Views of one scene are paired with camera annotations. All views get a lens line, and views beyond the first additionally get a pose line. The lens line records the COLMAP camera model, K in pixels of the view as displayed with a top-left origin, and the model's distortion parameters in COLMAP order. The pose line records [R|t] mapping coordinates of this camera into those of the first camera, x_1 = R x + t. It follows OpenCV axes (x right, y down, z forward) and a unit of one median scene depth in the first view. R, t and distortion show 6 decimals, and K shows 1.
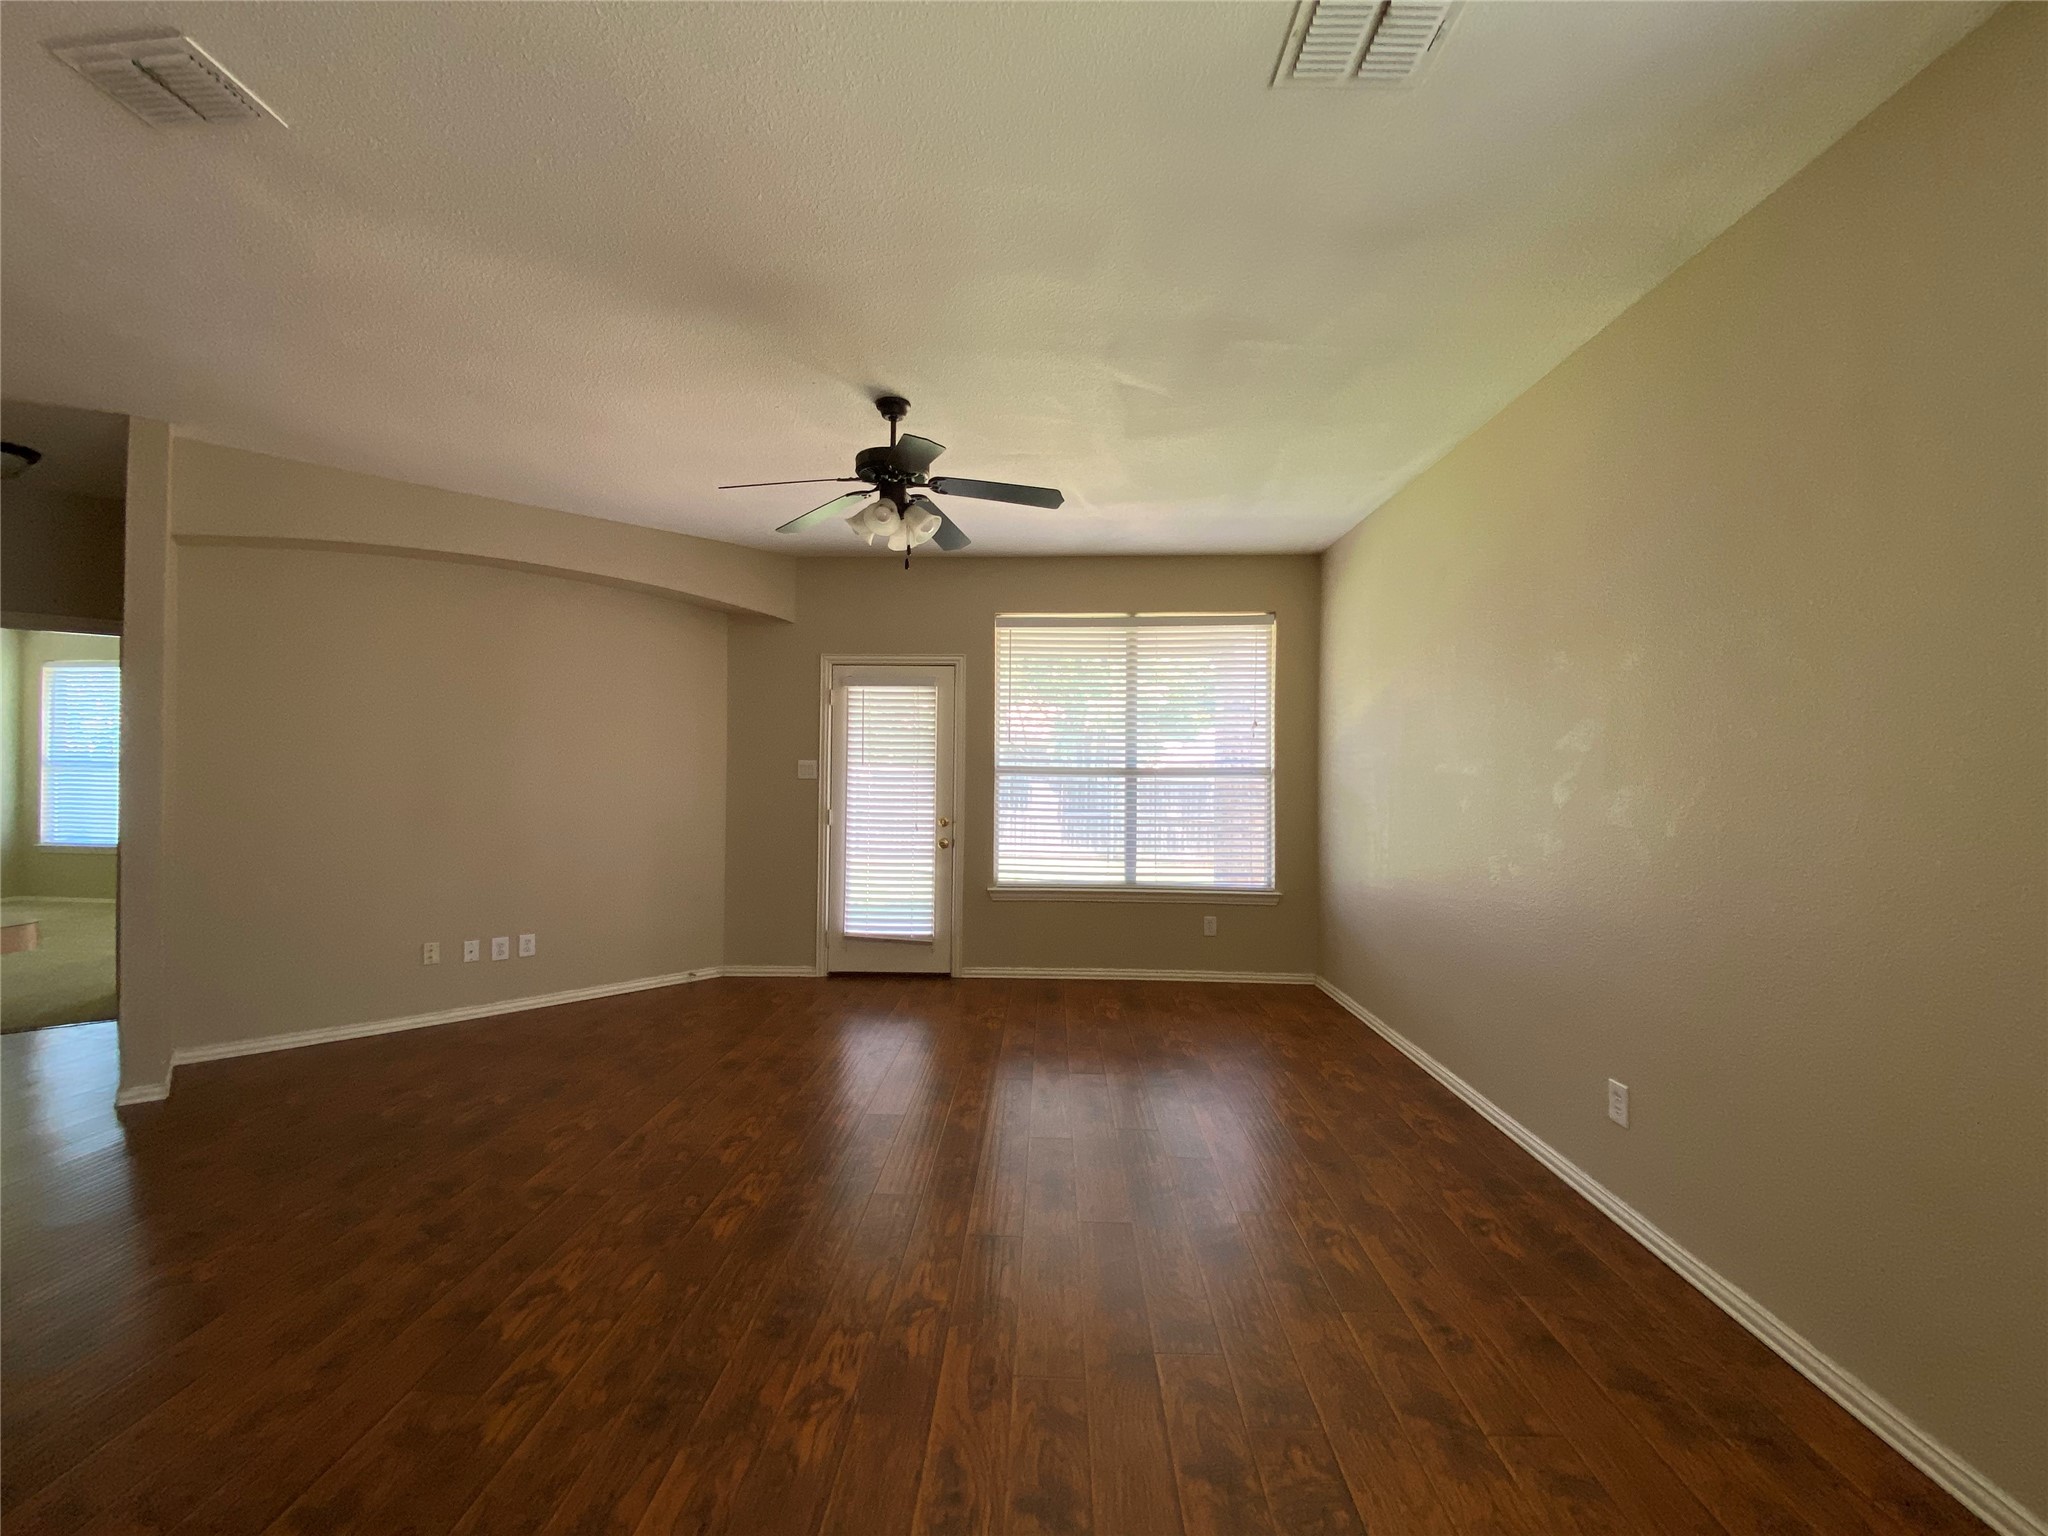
lens RADIAL K [[829.4, 0, 1034.6], [0, 829.4, 755.8], [0, 0, 1]] dist [-0.003501, -0.002398]
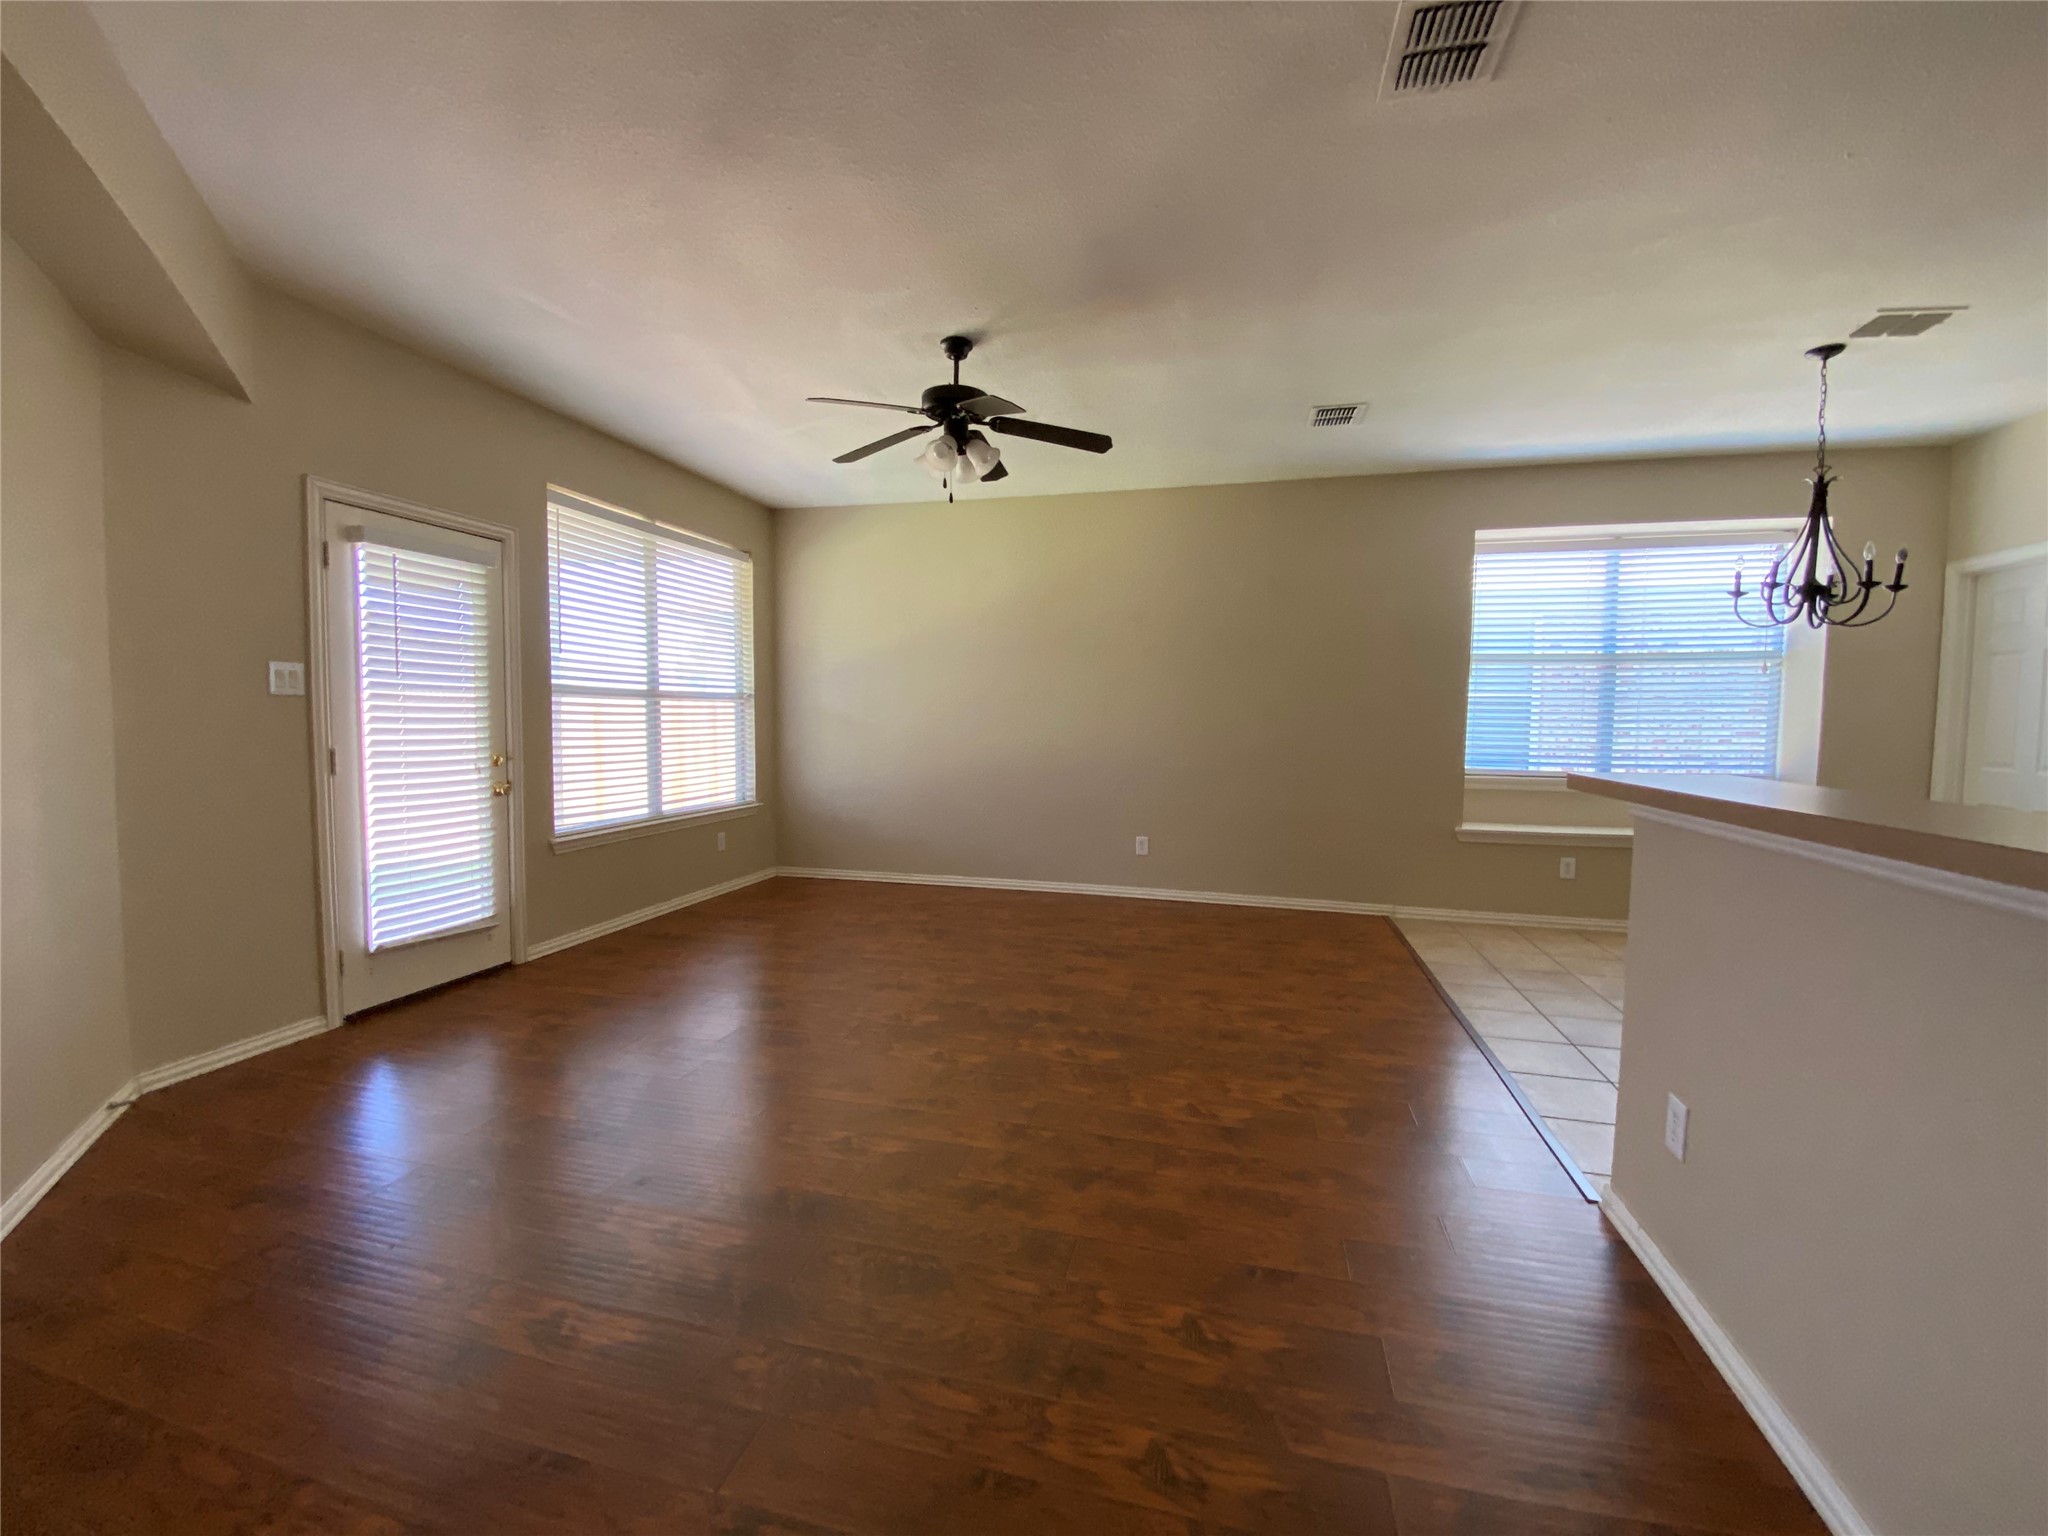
lens RADIAL K [[829.4, 0, 1013.6], [0, 829.4, 769.0], [0, 0, 1]] dist [-0.003501, -0.002398]
pose [[0.236371, -0.067122, 0.969342, -0.710231], [-0.014759, 0.997248, 0.072654, 0.029855], [-0.971551, -0.031479, 0.234730, 0.393491]]
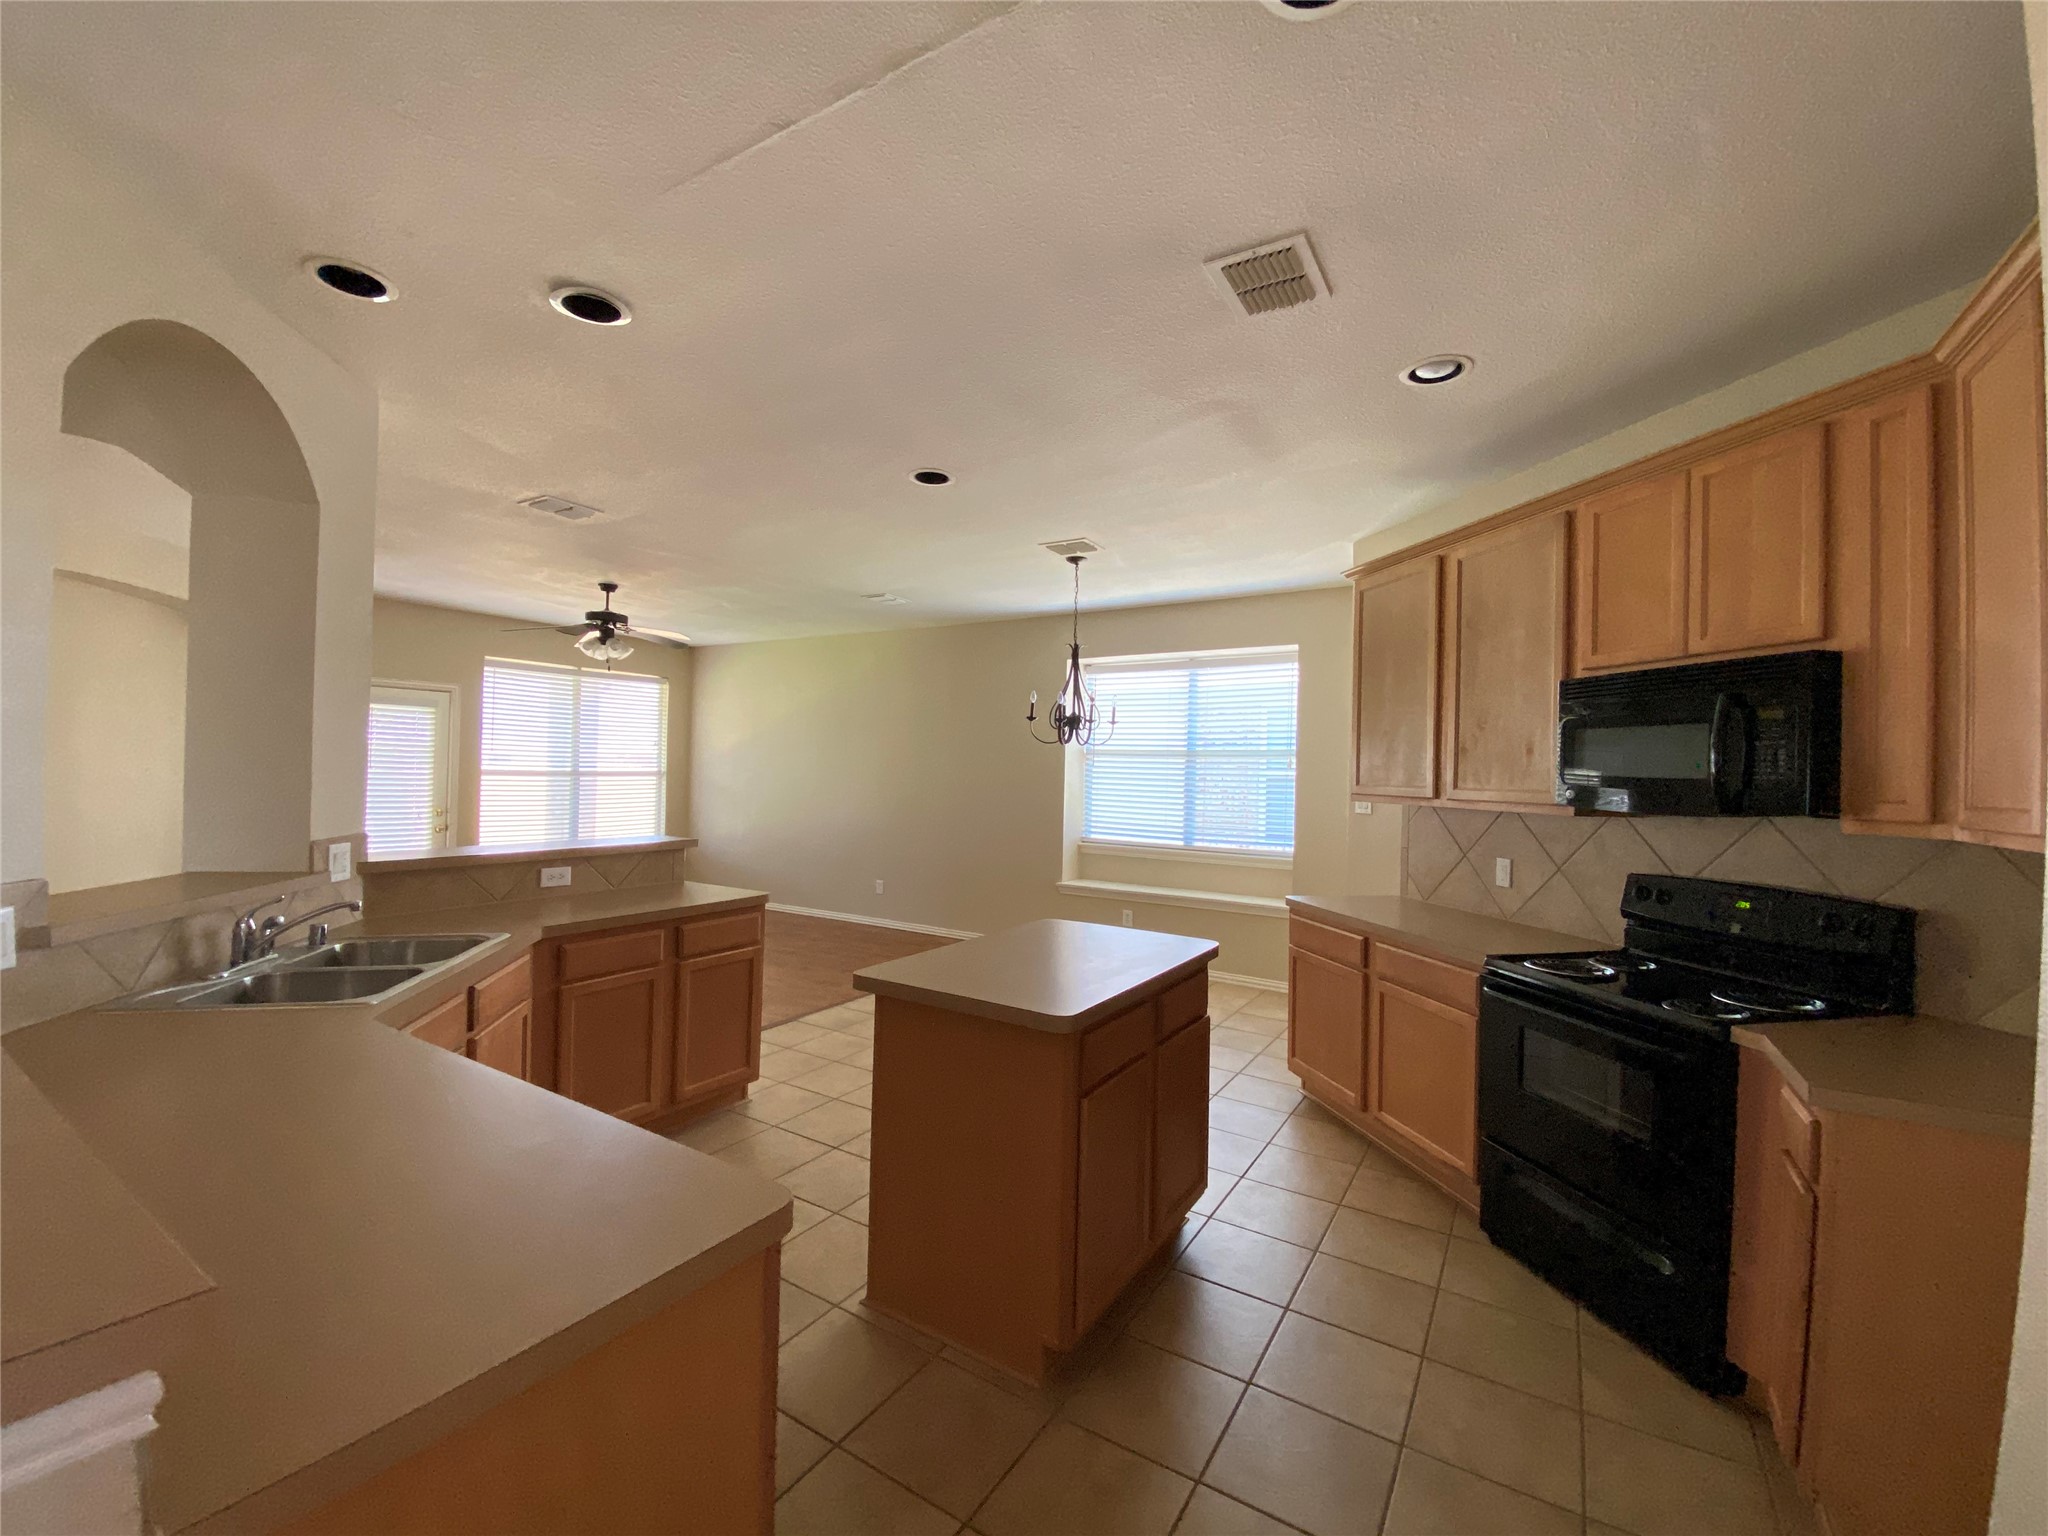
lens RADIAL K [[829.4, 0, 1045.1], [0, 829.4, 770.2], [0, 0, 1]] dist [-0.003501, -0.002398]
pose [[0.500062, 0.006192, 0.865968, -0.762879], [-0.025649, 0.999642, 0.007663, -0.019670], [-0.865610, -0.026043, 0.500041, -0.482113]]
